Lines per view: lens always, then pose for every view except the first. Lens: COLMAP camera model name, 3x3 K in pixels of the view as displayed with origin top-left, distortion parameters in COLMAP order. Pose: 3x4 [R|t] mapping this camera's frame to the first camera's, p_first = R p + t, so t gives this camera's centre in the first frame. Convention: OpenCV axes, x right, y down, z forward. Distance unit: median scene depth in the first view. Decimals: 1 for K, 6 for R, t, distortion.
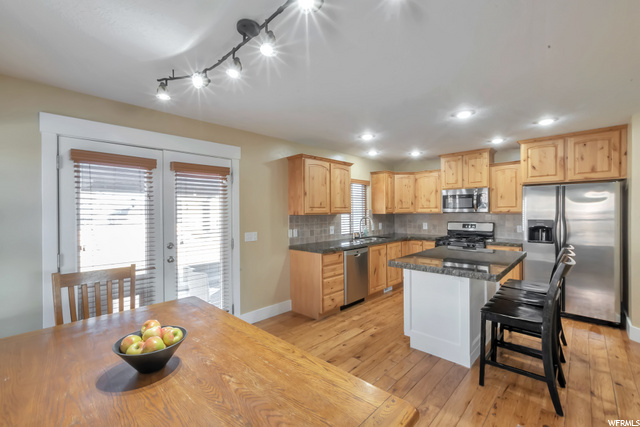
lens RADIAL K [[280.6, 0, 320.0], [0, 280.6, 213.5], [0, 0, 1]] dist [0.000001, 0.000109]
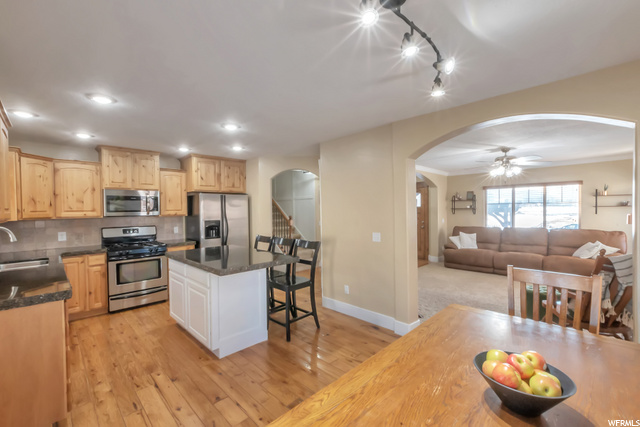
lens RADIAL K [[274.0, 0, 315.0], [0, 274.0, 214.0], [0, 0, 1]] dist [0.000948, 0.000649]
pose [[0.036475, -0.007020, 0.999310, -0.420636], [0.021295, 0.999754, 0.006246, -0.004371], [-0.999108, 0.021053, 0.036616, 0.466197]]
